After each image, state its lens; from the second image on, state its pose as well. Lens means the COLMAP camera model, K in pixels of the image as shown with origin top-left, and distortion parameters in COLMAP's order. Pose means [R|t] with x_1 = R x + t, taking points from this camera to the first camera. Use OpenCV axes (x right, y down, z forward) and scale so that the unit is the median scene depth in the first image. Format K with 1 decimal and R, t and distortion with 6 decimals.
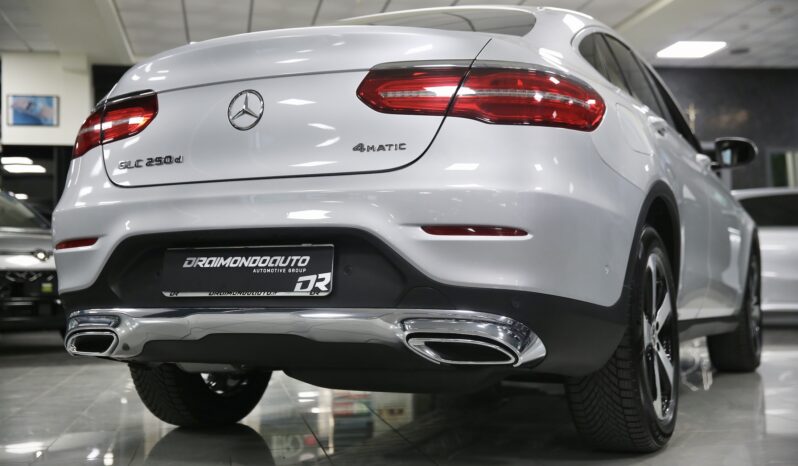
lens RADIAL K [[1046.4, 0, 399.0], [0, 1046.4, 233.0], [0, 0, 1]] dist [0.081828, 0.018054]
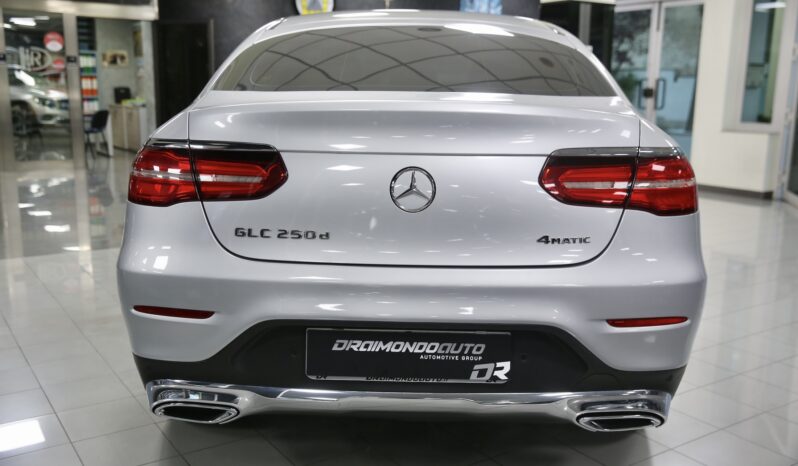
lens RADIAL K [[774.1, 0, 399.0], [0, 774.1, 233.0], [0, 0, 1]] dist [0.059880, 0.002253]
pose [[0.904257, -0.051816, 0.423833, -0.461341], [-0.051349, 0.972209, 0.228414, -0.242160], [-0.423890, -0.228308, 0.876466, 0.407904]]
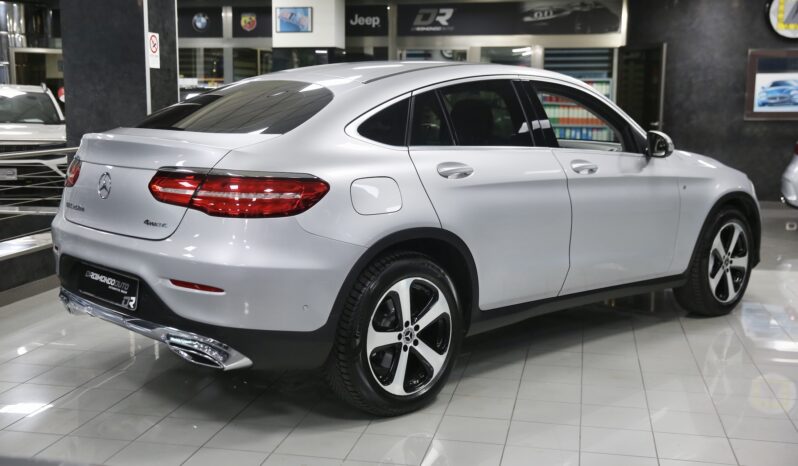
lens RADIAL K [[990.0, 0, 399.0], [0, 990.0, 233.0], [0, 0, 1]] dist [0.098043, -0.014151]
pose [[0.920732, 0.076156, -0.382692, 0.864424], [-0.001630, 0.981511, 0.191398, -0.344251], [0.390193, -0.175603, 0.903833, -0.203124]]
